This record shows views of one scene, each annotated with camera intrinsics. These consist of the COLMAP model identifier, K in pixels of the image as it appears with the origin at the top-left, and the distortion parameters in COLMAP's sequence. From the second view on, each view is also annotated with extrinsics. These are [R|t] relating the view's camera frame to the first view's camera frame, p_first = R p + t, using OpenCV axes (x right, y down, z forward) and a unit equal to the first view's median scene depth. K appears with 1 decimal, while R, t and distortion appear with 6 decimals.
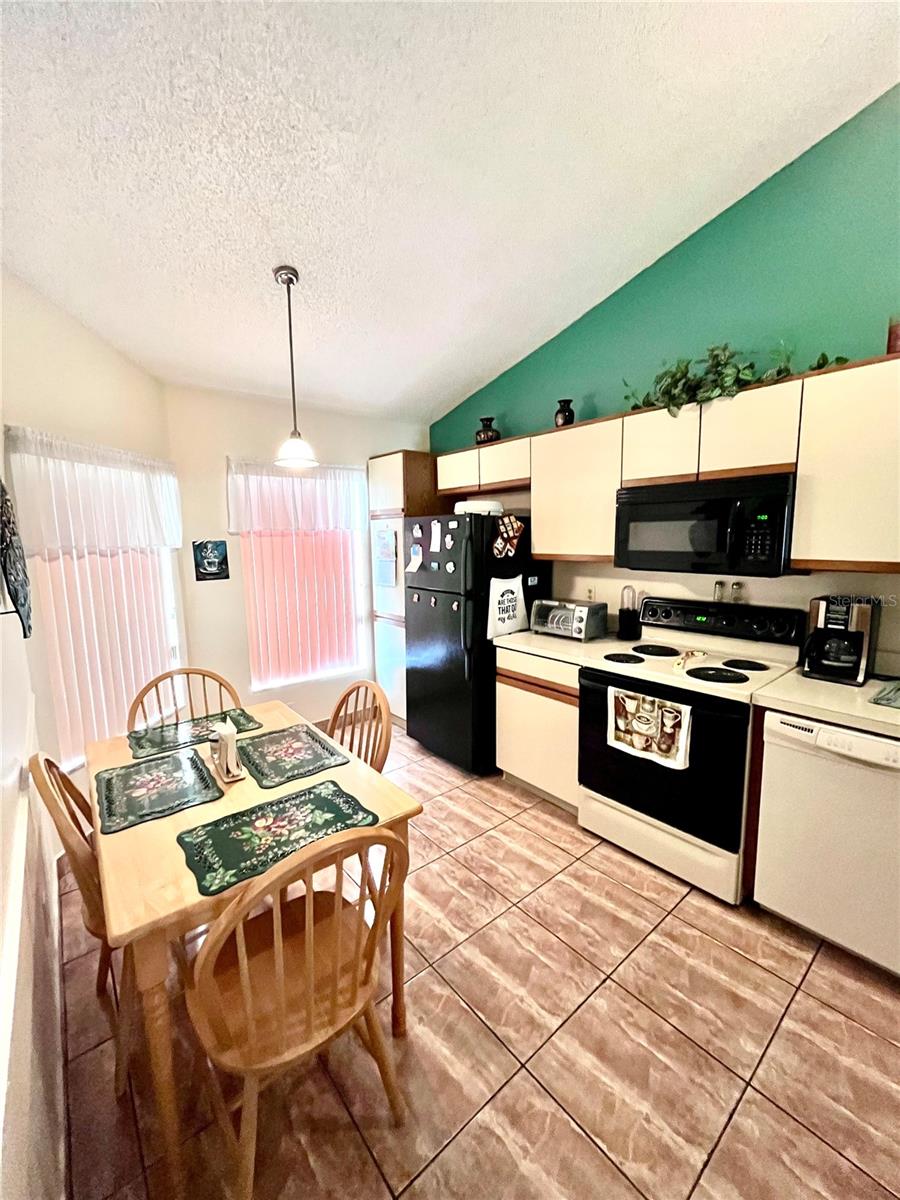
lens RADIAL K [[485.5, 0, 452.7], [0, 485.5, 602.1], [0, 0, 1]] dist [-0.002334, 0.002708]
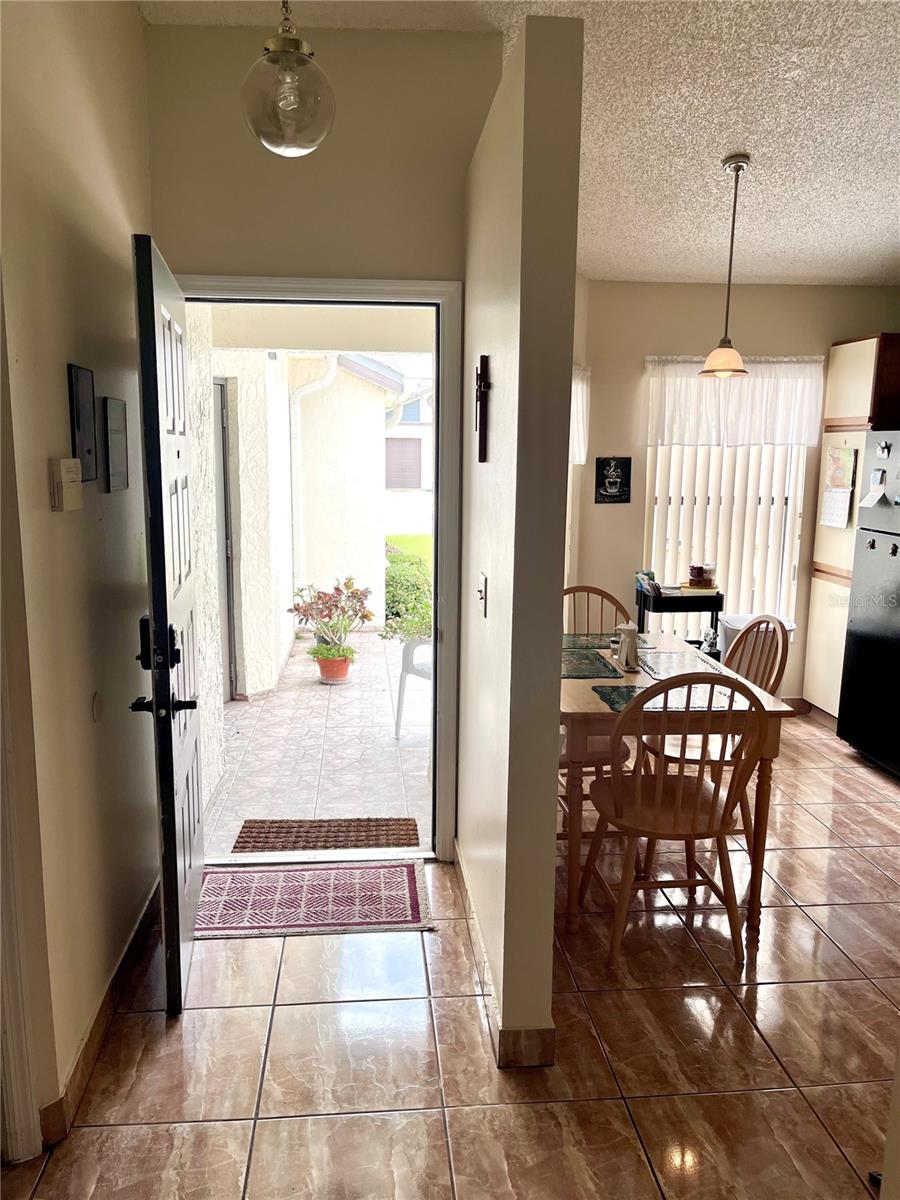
lens RADIAL K [[904.1, 0, 452.2], [0, 904.1, 601.9], [0, 0, 1]] dist [0.033456, -0.020597]
pose [[0.827048, 0.114438, -0.550359, 0.185227], [-0.095341, 0.993430, 0.063294, 0.057660], [0.553987, 0.000124, 0.832525, -0.525740]]
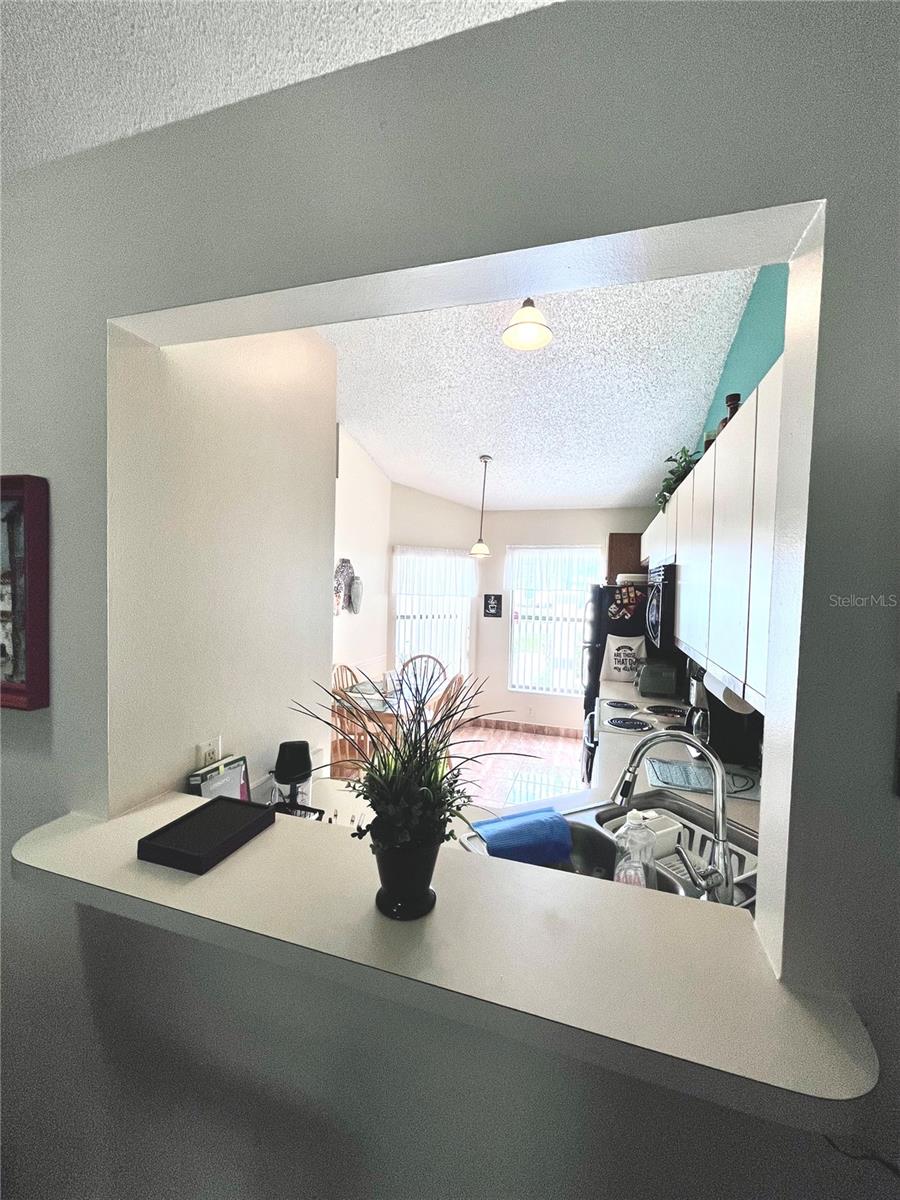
lens RADIAL K [[485.5, 0, 450.6], [0, 485.5, 600.6], [0, 0, 1]] dist [-0.002334, 0.002708]
pose [[0.542972, 0.061183, -0.837519, 0.925154], [-0.150427, 0.988297, -0.025325, -0.042168], [0.826168, 0.139736, 0.545821, -0.058432]]
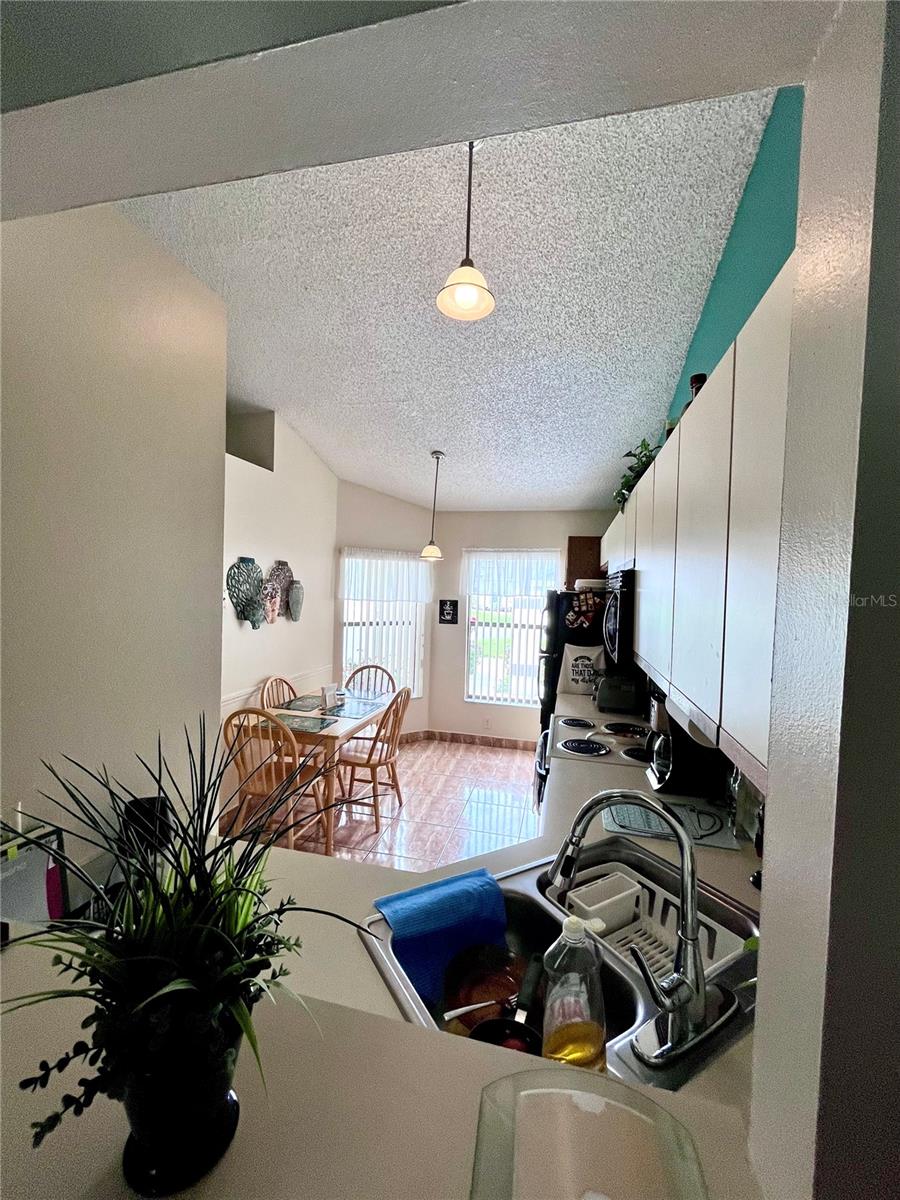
lens RADIAL K [[485.5, 0, 450.5], [0, 485.5, 601.4], [0, 0, 1]] dist [-0.002334, 0.002708]
pose [[0.597758, 0.058312, -0.799553, 0.866279], [-0.150809, 0.987724, -0.040711, -0.060766], [0.787364, 0.144915, 0.599214, 0.038940]]
